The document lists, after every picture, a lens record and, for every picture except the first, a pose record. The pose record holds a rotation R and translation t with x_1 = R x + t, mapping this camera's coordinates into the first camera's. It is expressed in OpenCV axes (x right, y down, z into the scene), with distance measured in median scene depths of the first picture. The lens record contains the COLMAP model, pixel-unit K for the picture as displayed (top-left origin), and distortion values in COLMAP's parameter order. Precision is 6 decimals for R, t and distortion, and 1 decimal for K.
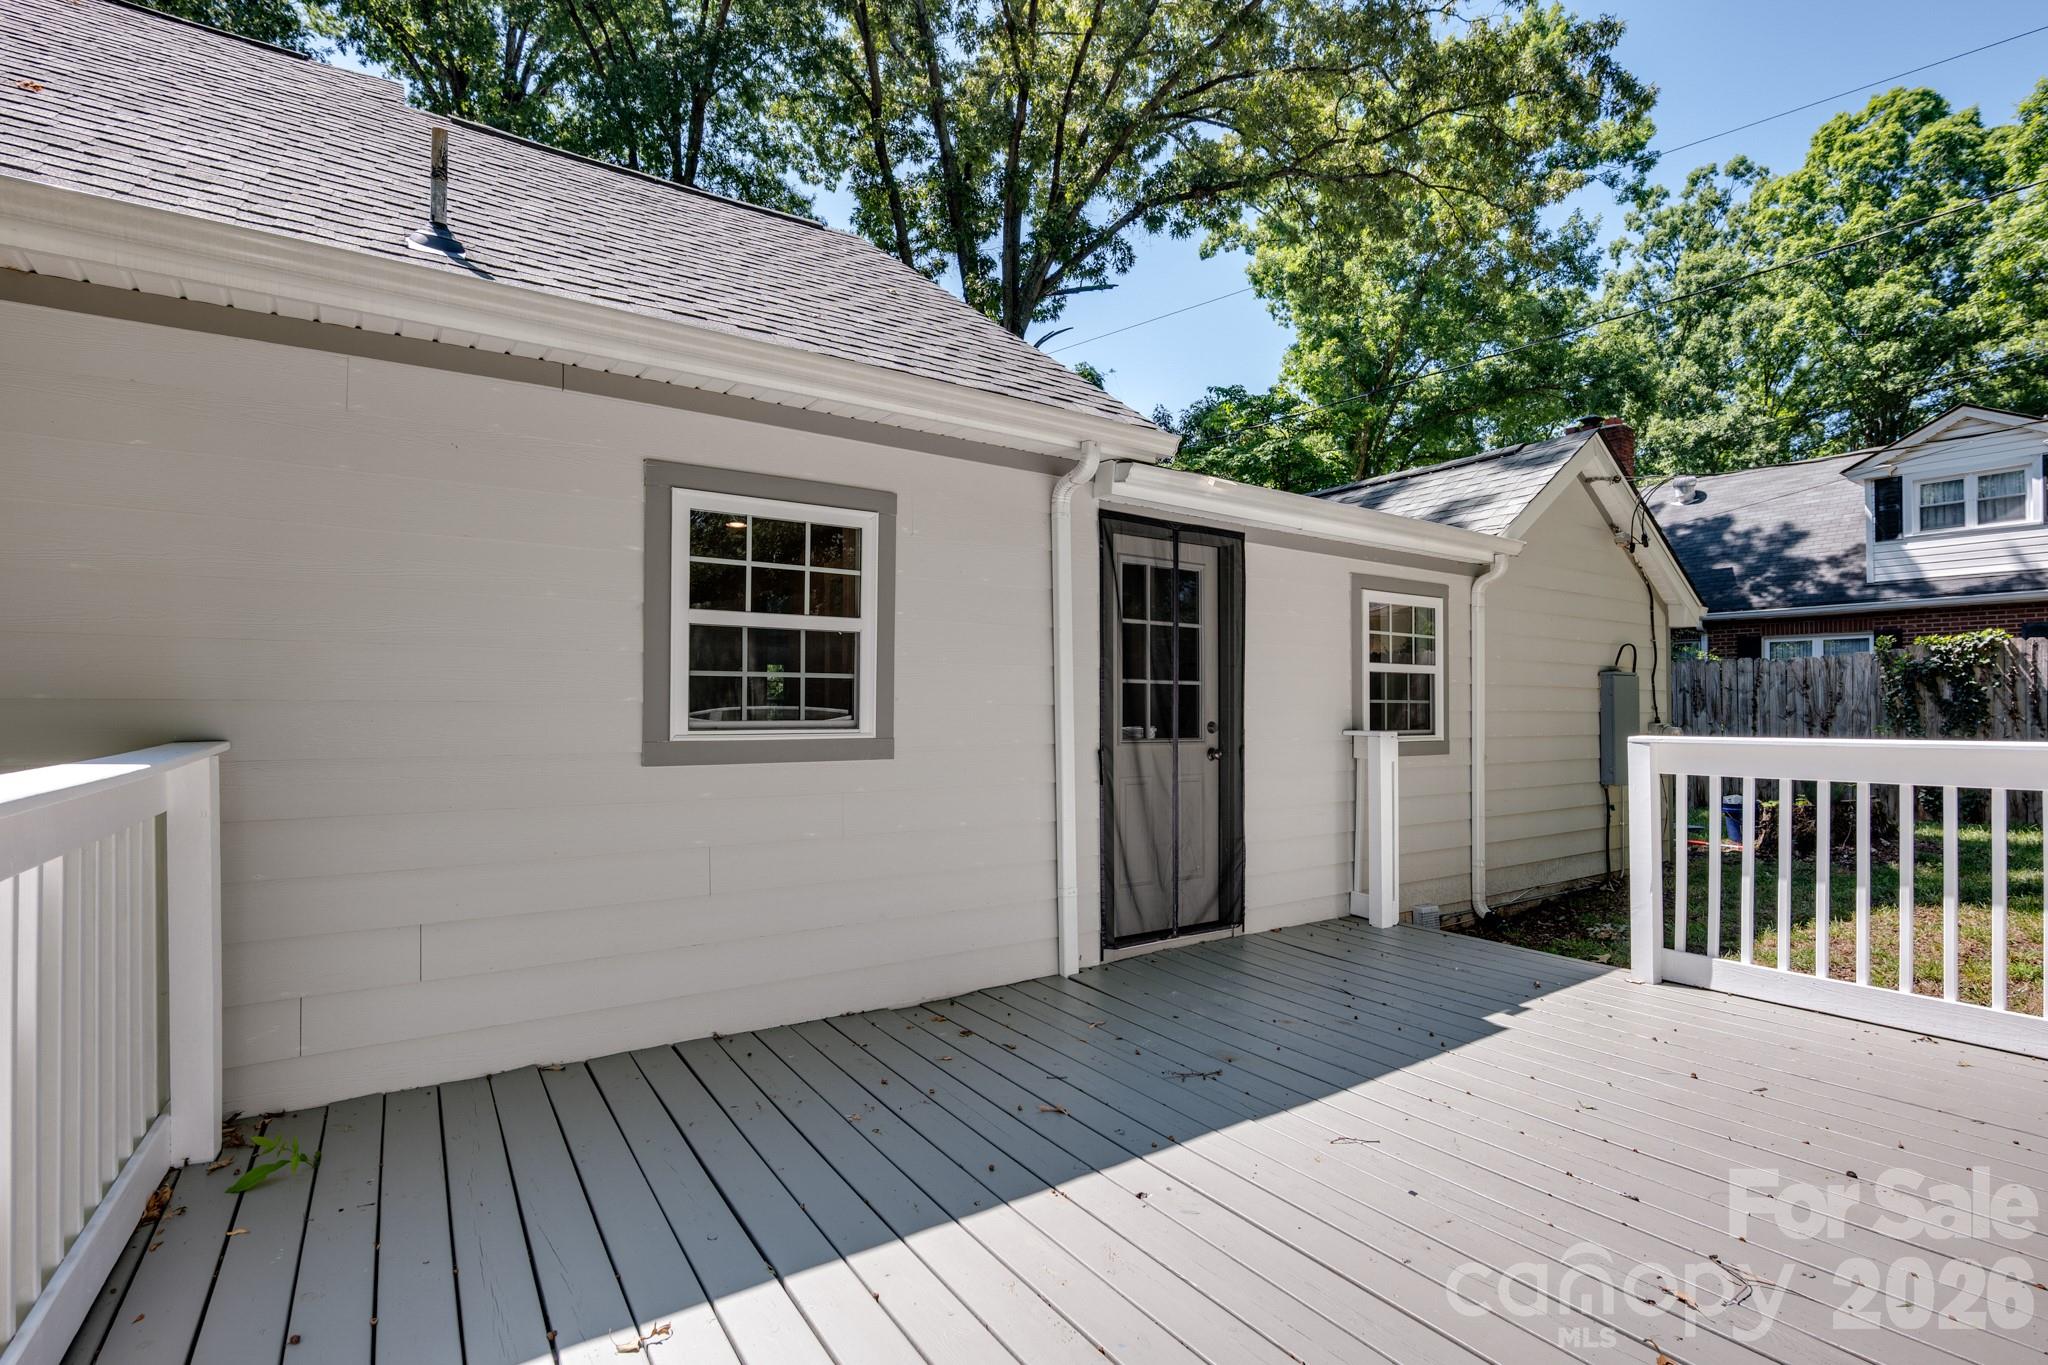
lens RADIAL K [[945.1, 0, 1028.1], [0, 945.1, 693.4], [0, 0, 1]] dist [-0.016616, 0.001819]
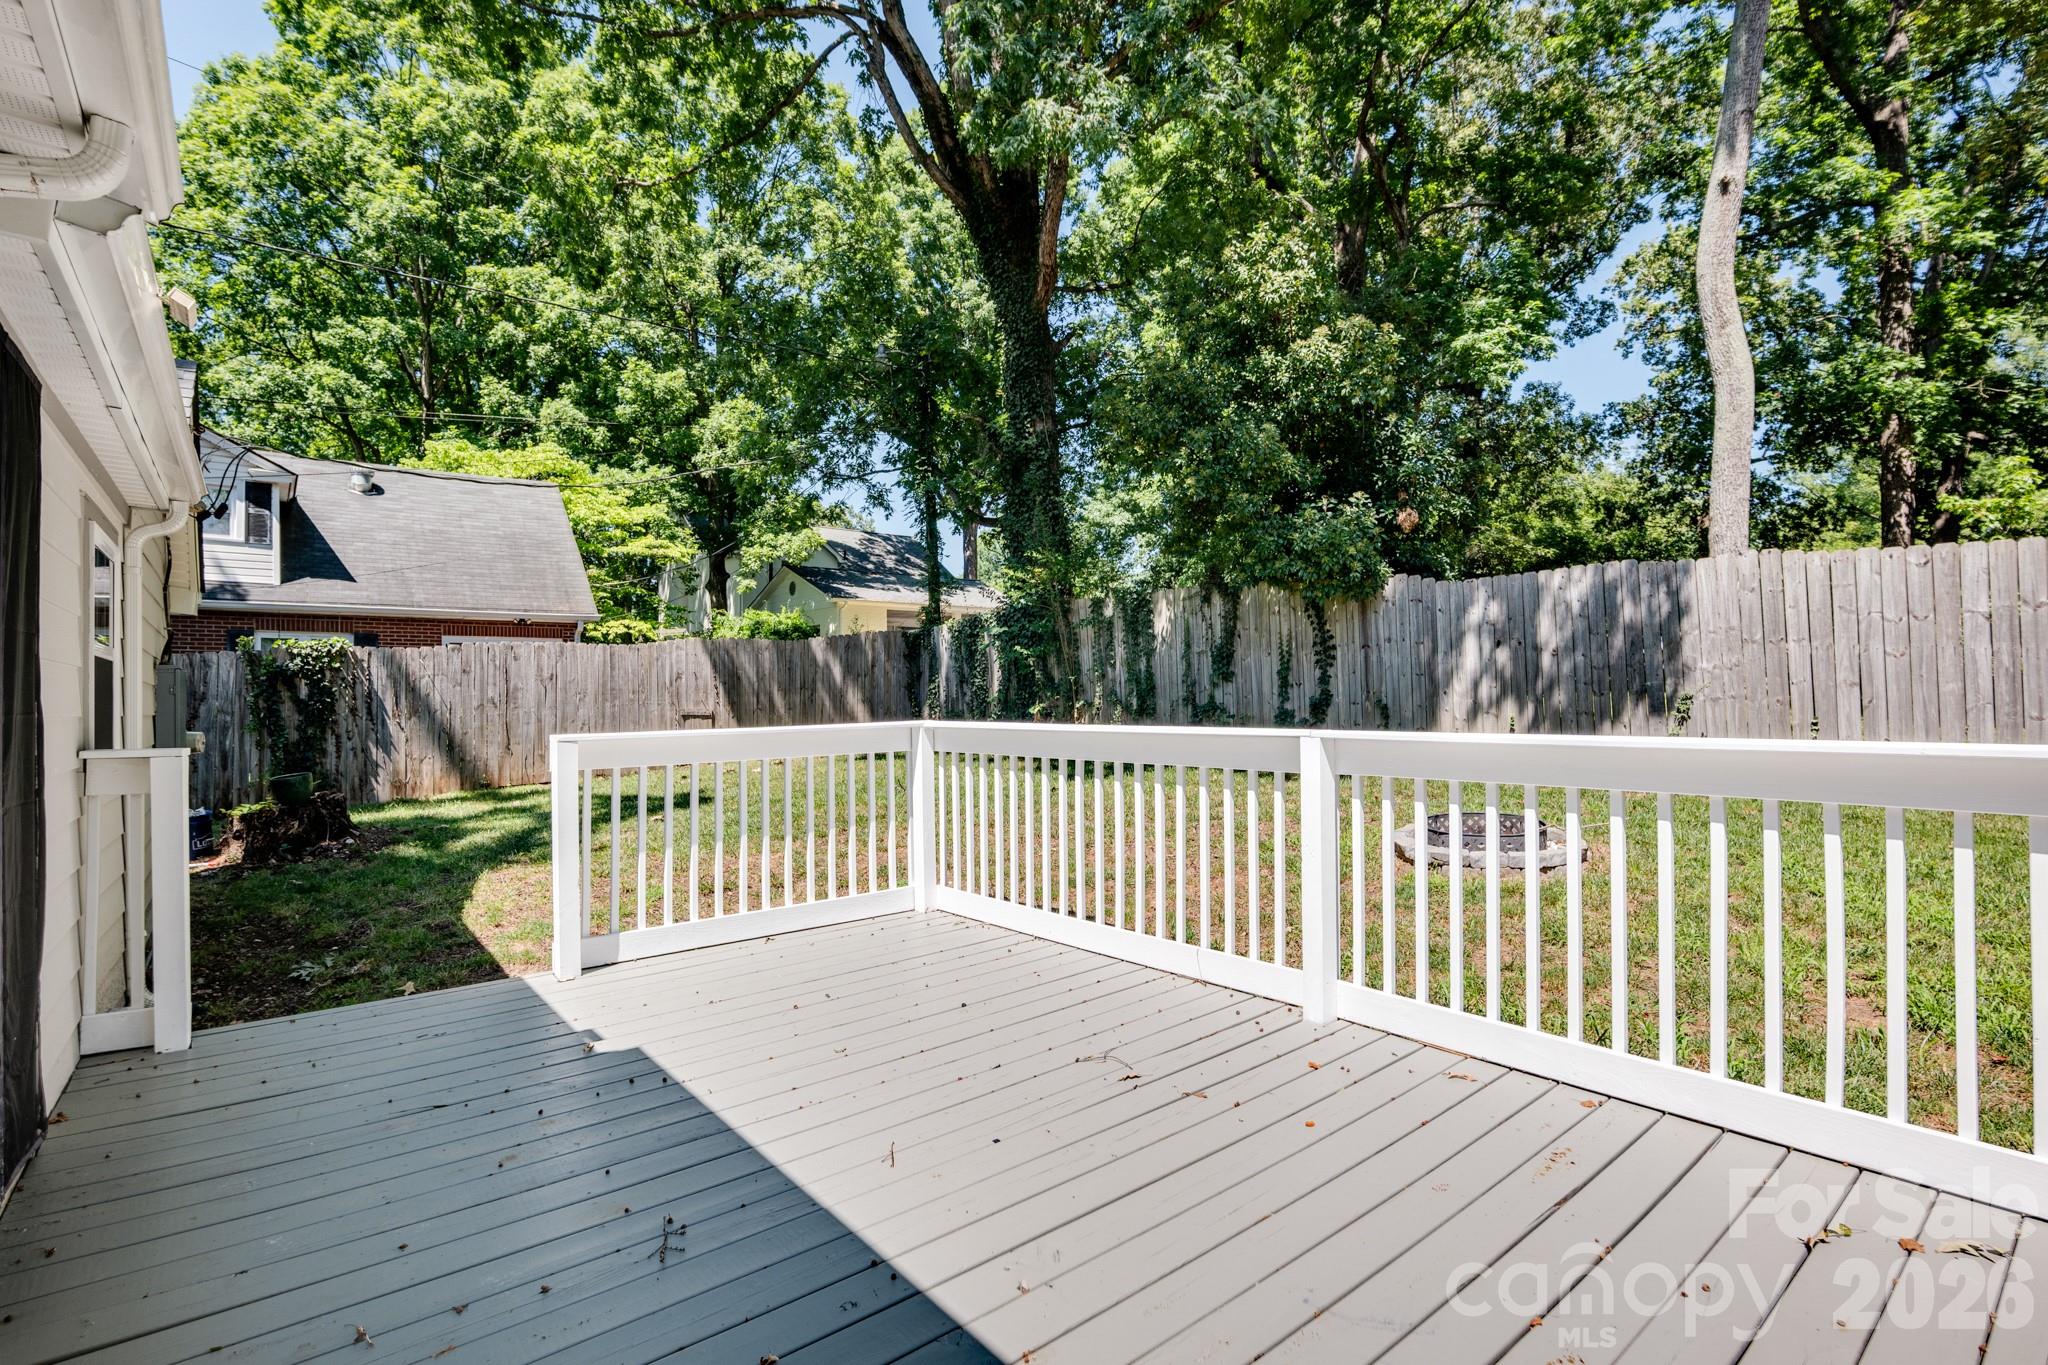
lens RADIAL K [[945.1, 0, 986.5], [0, 945.1, 702.5], [0, 0, 1]] dist [-0.016616, 0.001819]
pose [[-0.061739, -0.009475, 0.998047, -0.071163], [-0.005987, 0.999940, 0.009122, -0.001512], [-0.998074, -0.005412, -0.061792, 0.104813]]
